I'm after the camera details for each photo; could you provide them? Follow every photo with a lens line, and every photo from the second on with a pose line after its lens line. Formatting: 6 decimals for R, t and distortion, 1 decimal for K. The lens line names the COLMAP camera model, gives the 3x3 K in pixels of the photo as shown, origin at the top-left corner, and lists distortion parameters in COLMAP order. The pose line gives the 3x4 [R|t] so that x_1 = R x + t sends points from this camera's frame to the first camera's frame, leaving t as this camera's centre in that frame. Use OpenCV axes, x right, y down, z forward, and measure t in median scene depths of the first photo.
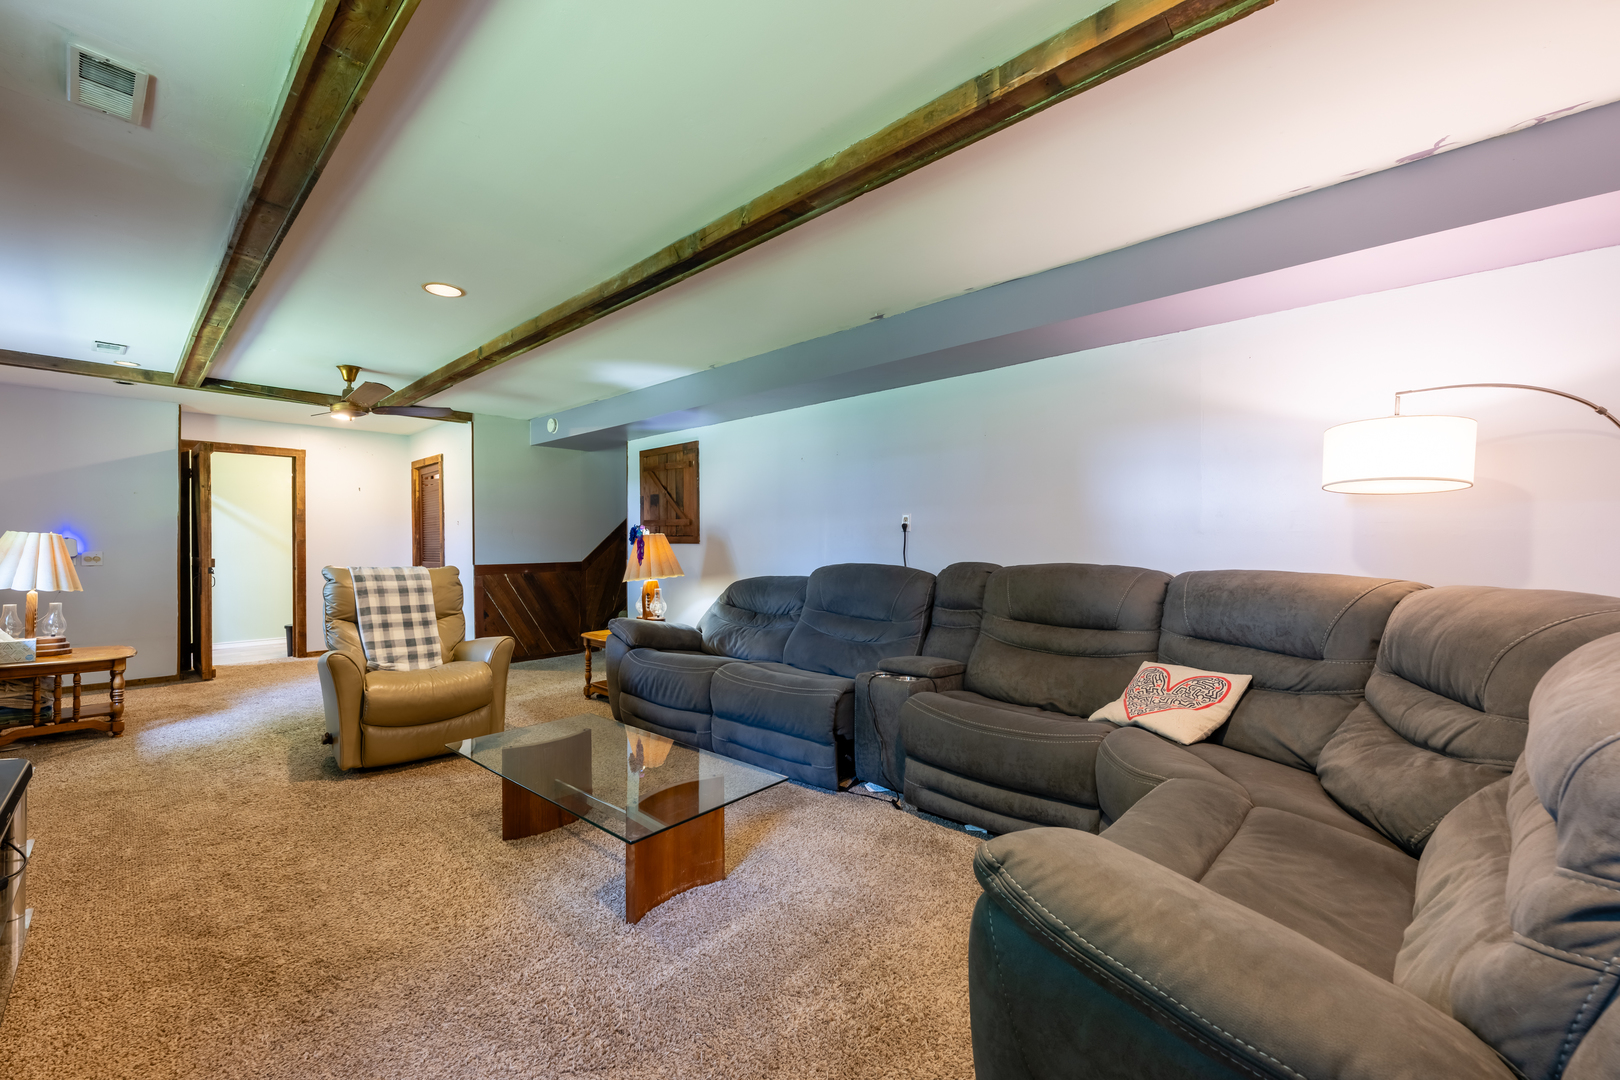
lens RADIAL K [[641.5, 0, 807.1], [0, 641.5, 542.2], [0, 0, 1]] dist [-0.000023, 0.000392]
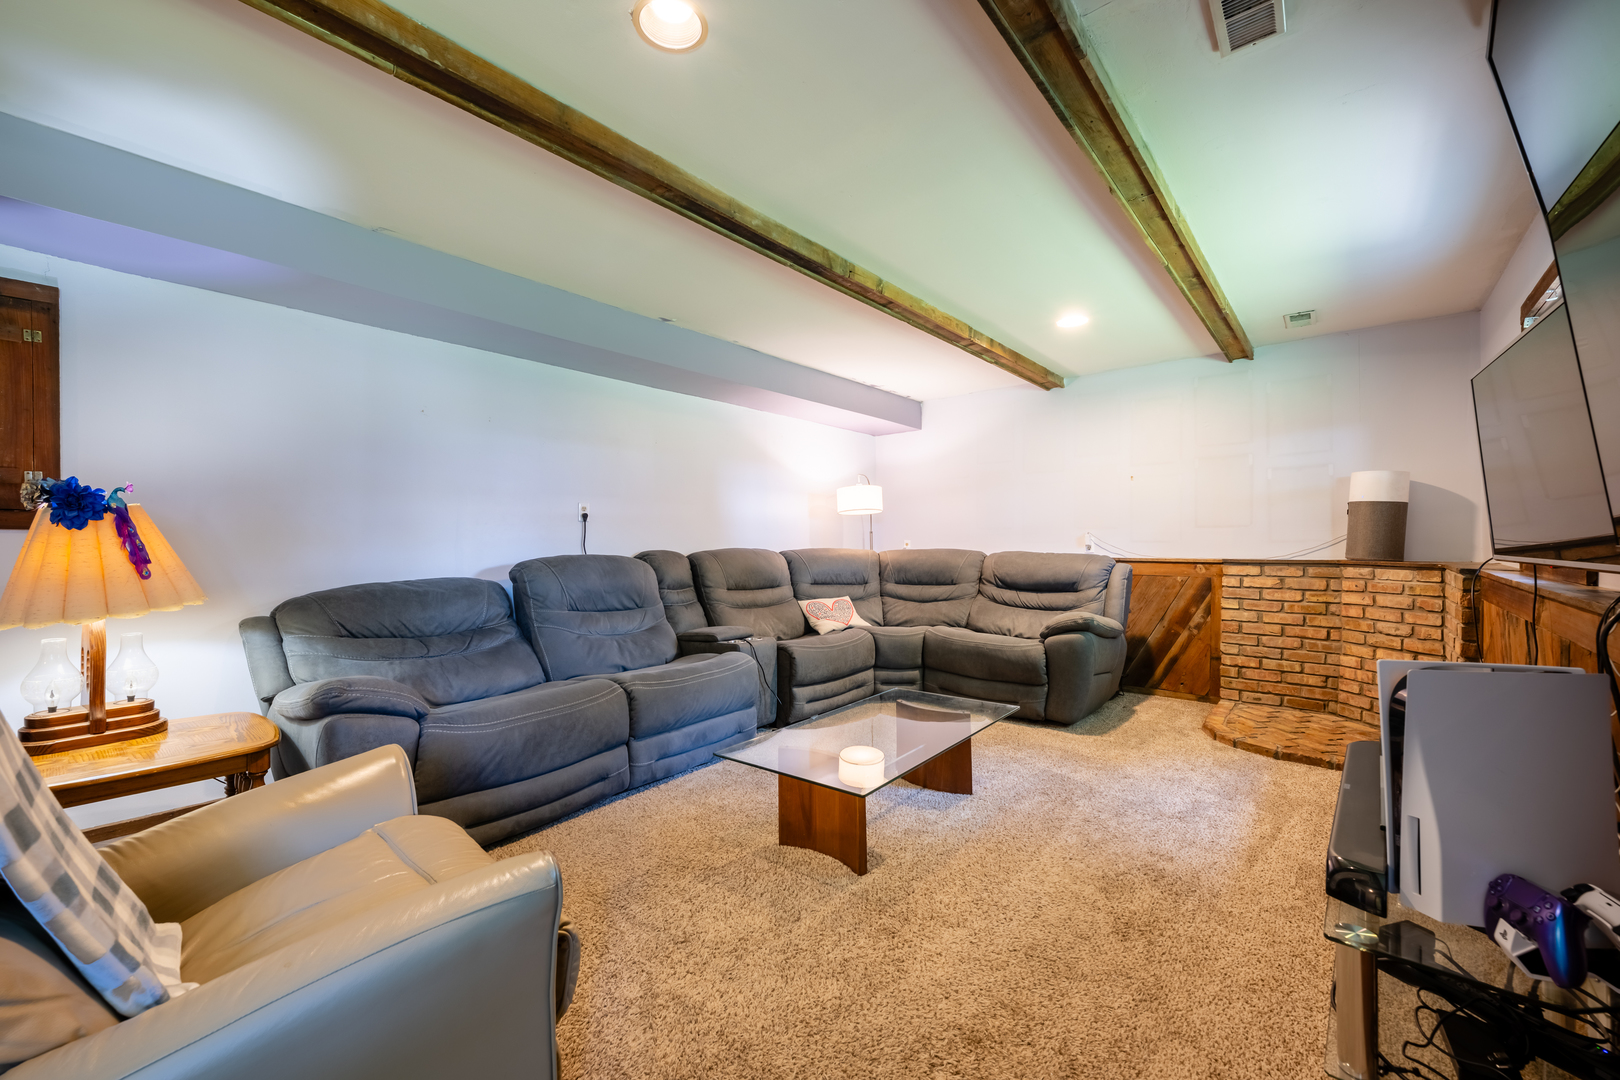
lens RADIAL K [[641.5, 0, 807.1], [0, 641.5, 542.2], [0, 0, 1]] dist [-0.000023, 0.000392]
pose [[-0.040040, 0.000379, 0.999198, -1.164313], [0.002253, 0.999997, -0.000289, 0.022330], [-0.999196, 0.002240, -0.040041, 0.981410]]
